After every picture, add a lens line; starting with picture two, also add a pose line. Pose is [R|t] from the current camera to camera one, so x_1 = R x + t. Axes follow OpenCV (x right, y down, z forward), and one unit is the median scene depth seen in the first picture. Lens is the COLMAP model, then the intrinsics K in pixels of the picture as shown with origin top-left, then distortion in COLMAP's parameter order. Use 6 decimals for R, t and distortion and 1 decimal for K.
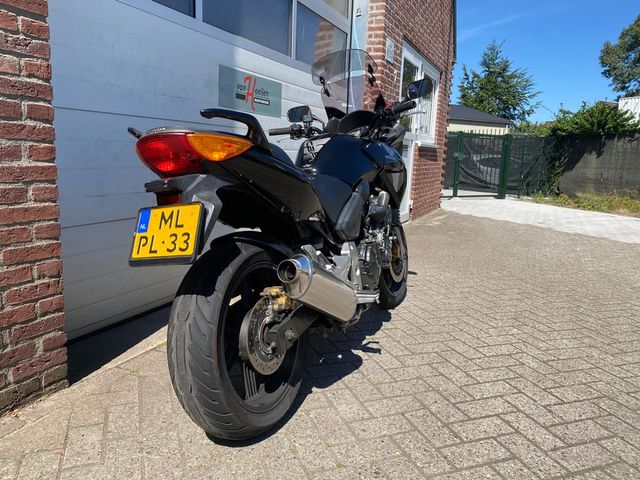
lens RADIAL K [[489.1, 0, 316.6], [0, 489.1, 240.6], [0, 0, 1]] dist [0.037349, -0.036016]
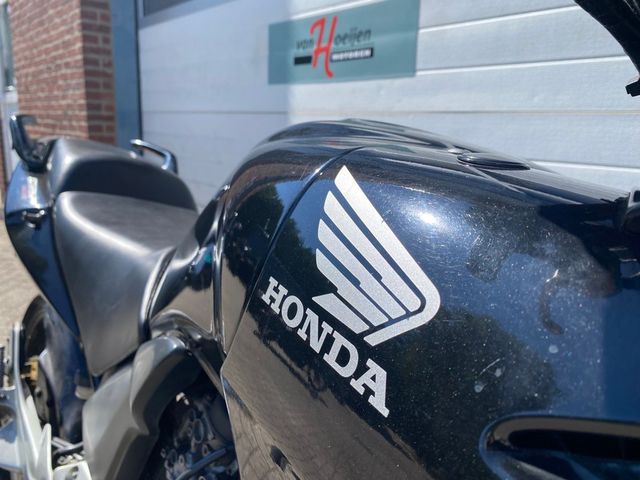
lens RADIAL K [[489.1, 0, 317.7], [0, 489.1, 227.1], [0, 0, 1]] dist [0.037349, -0.036016]
pose [[-0.421149, 0.131563, -0.897399, 0.512804], [-0.207359, 0.949252, 0.236479, -0.306535], [0.882970, 0.285677, -0.372496, 1.627453]]
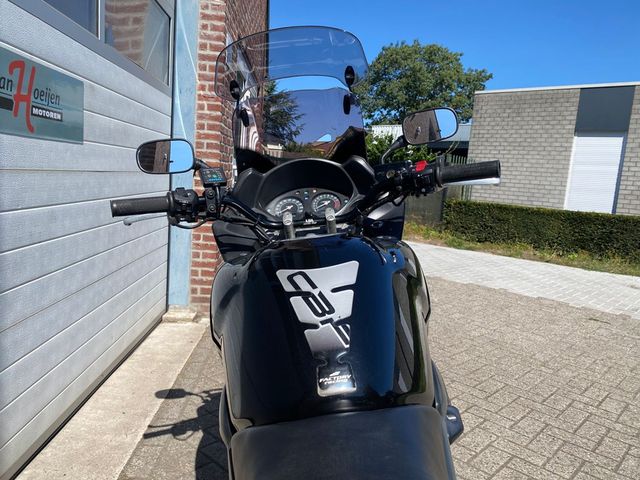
lens RADIAL K [[489.1, 0, 313.6], [0, 489.1, 242.9], [0, 0, 1]] dist [0.037349, -0.036016]
pose [[0.897588, -0.036207, 0.439347, -0.126687], [0.043735, 0.999019, -0.007019, -0.185376], [-0.438661, 0.025515, 0.898290, 0.586038]]
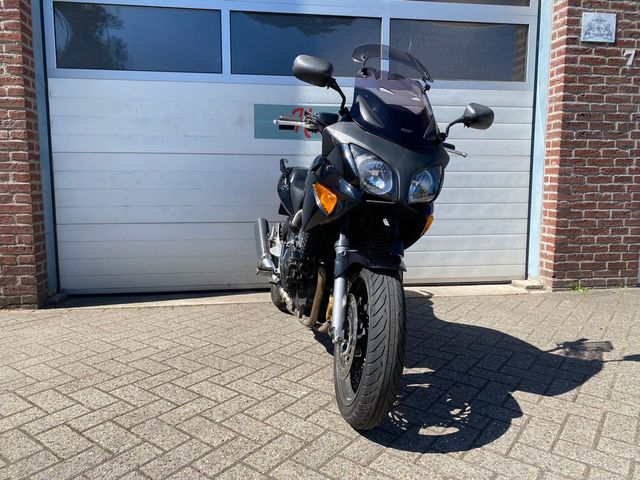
lens RADIAL K [[489.1, 0, 315.9], [0, 489.1, 234.4], [0, 0, 1]] dist [0.037349, -0.036016]
pose [[0.531765, 0.053572, -0.845196, 1.055543], [-0.130865, 0.991208, -0.019508, -0.044962], [0.836720, 0.120980, 0.534100, 0.606835]]
